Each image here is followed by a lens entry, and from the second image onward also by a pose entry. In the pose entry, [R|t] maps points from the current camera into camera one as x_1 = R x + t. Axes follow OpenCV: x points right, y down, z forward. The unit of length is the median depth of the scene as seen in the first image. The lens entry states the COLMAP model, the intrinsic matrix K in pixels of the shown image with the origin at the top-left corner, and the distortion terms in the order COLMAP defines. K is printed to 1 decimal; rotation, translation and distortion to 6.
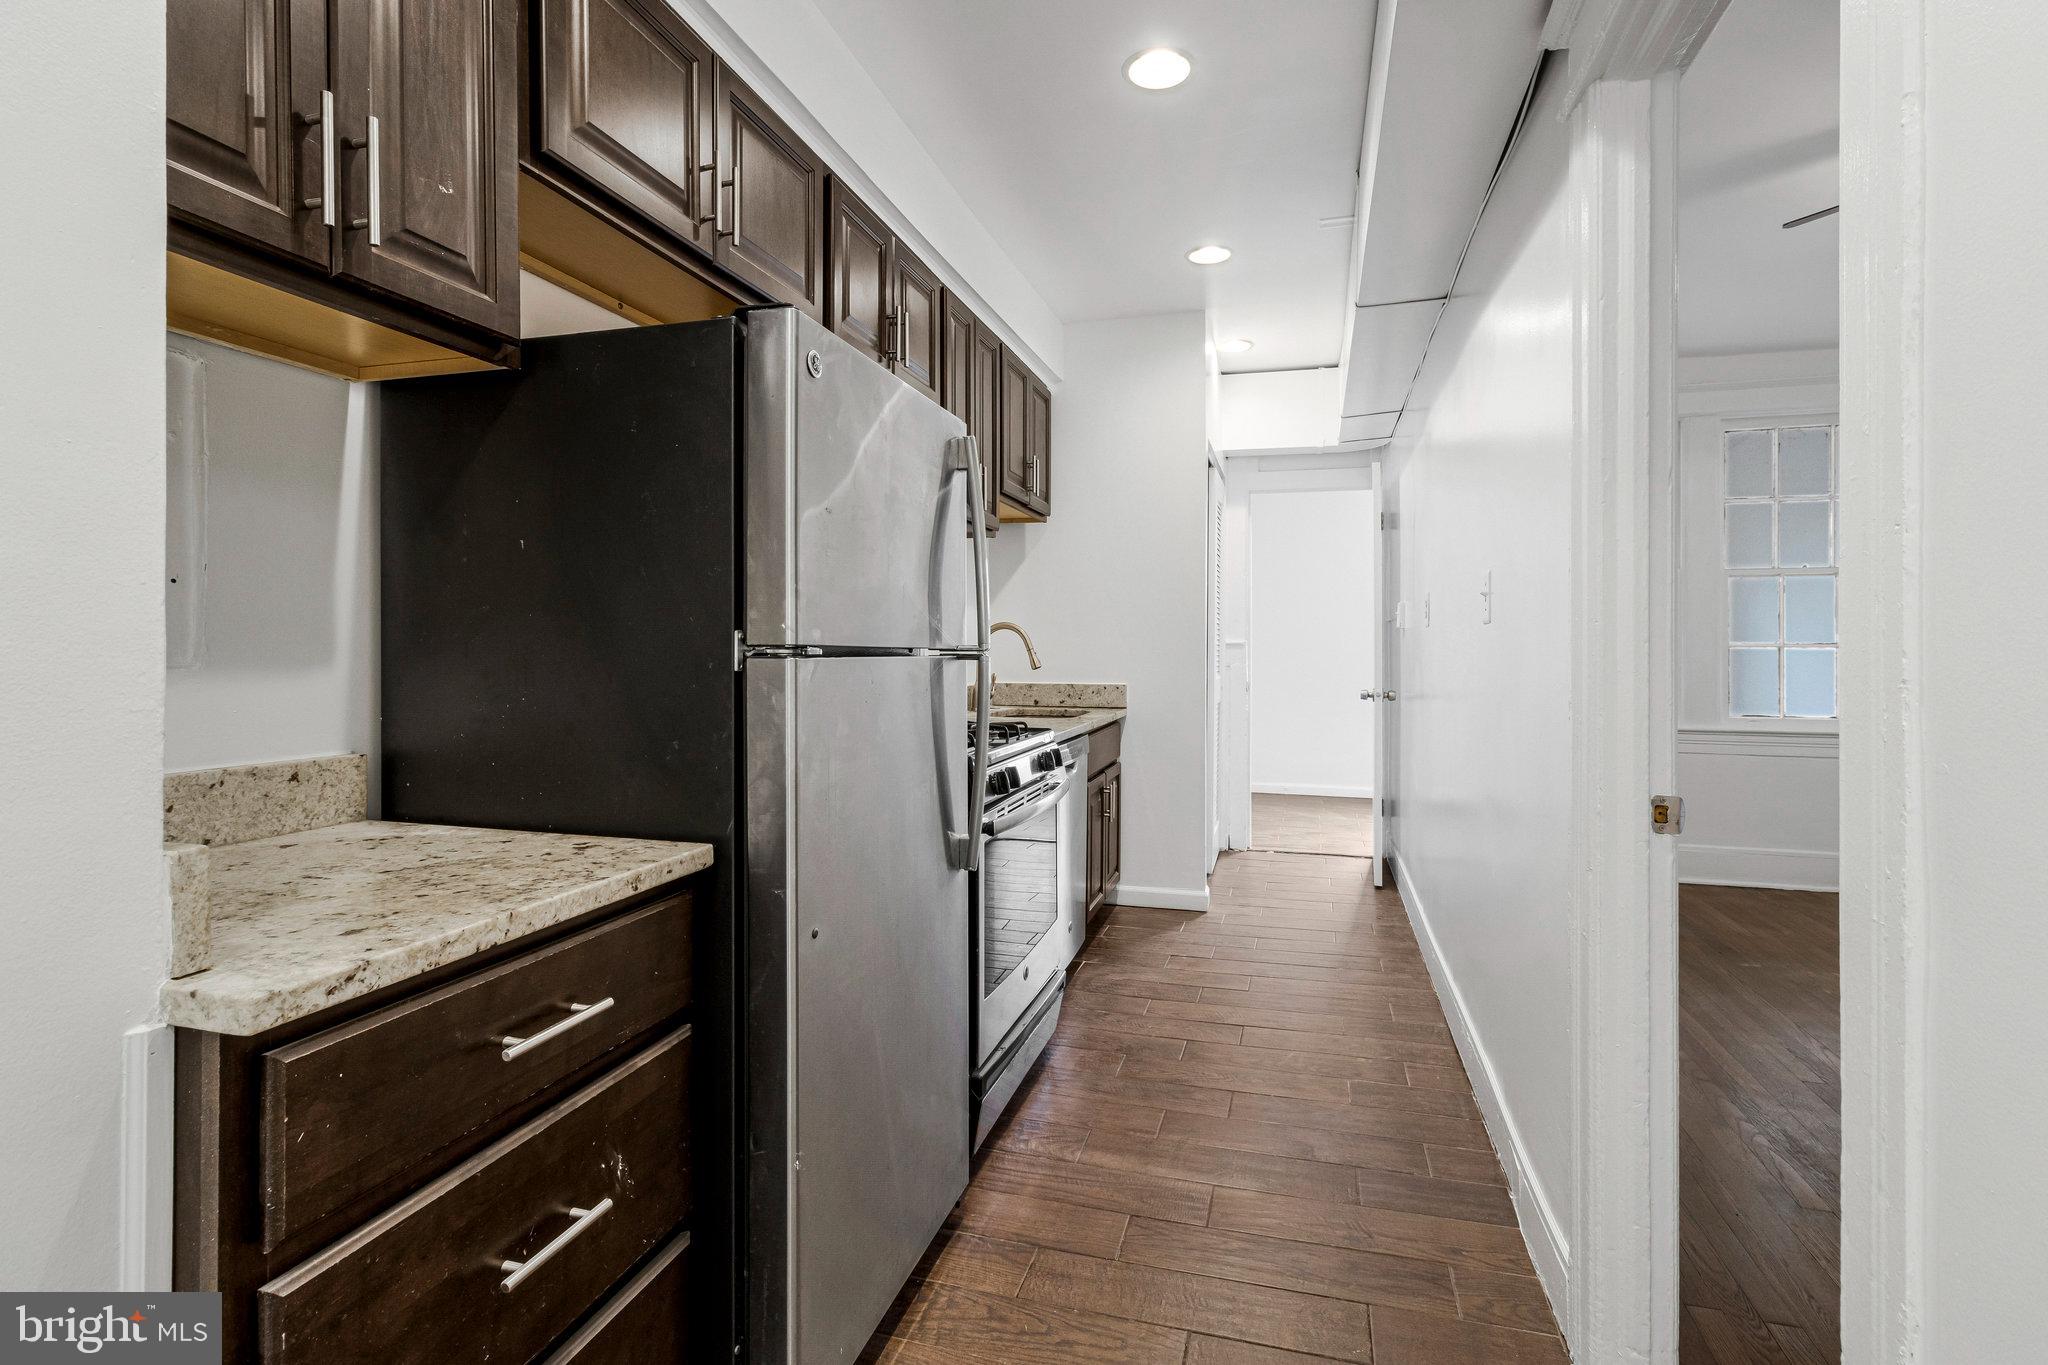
lens RADIAL K [[966.7, 0, 1044.4], [0, 966.7, 649.1], [0, 0, 1]] dist [-0.000542, 0.003764]
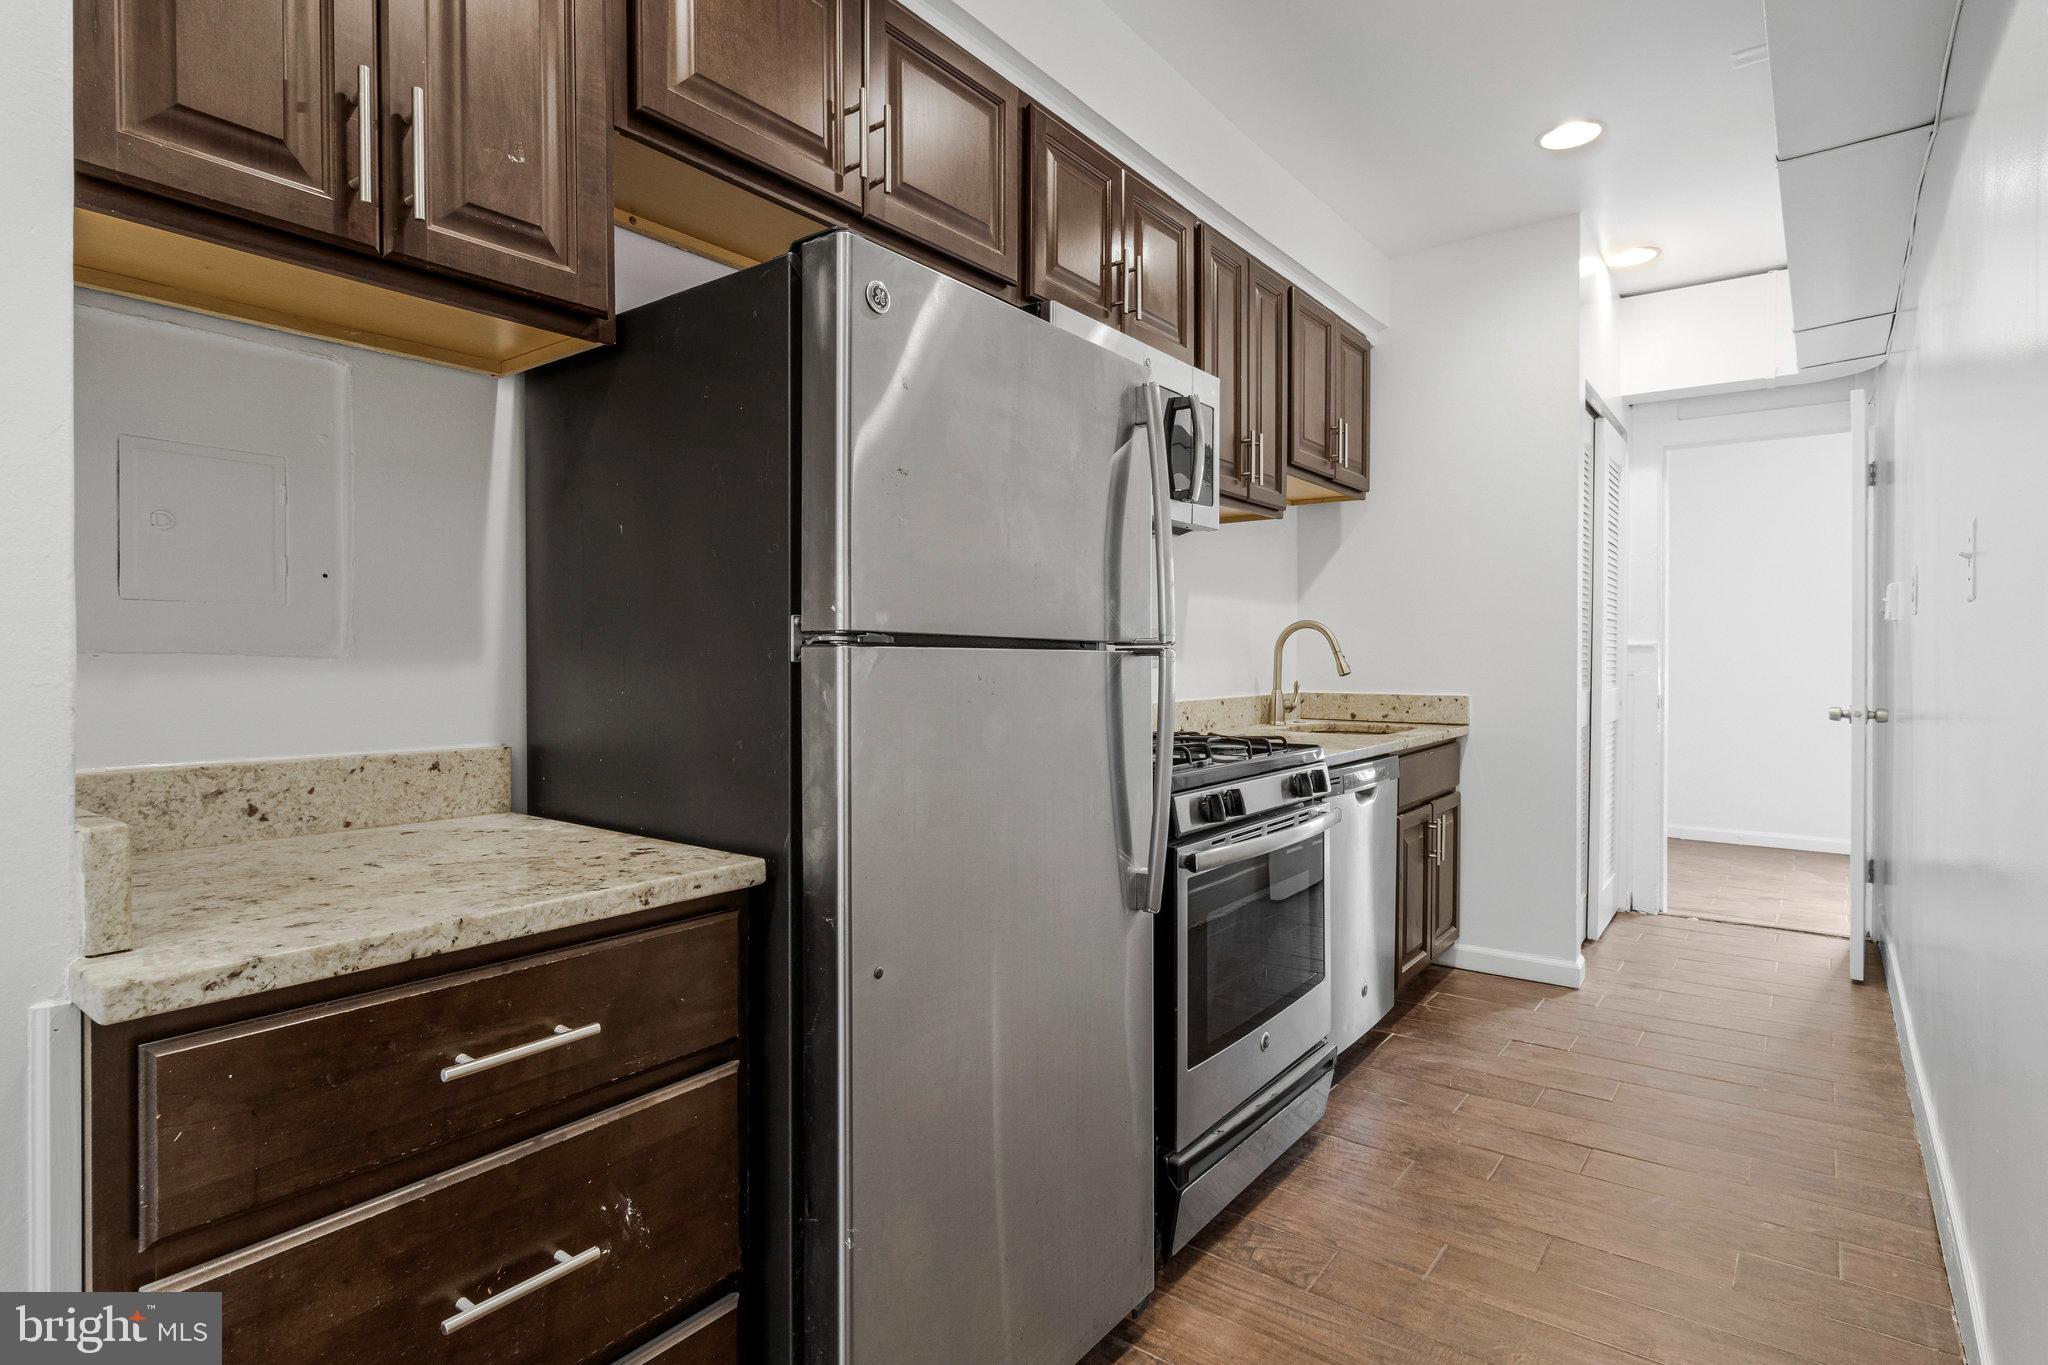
lens RADIAL K [[1047.1, 0, 1030.5], [0, 1047.1, 668.8], [0, 0, 1]] dist [0.001441, -0.000171]
pose [[0.931870, 0.001182, -0.362791, 0.150895], [0.001991, 0.999963, 0.008373, 0.014932], [0.362787, -0.008524, 0.931833, 0.137265]]
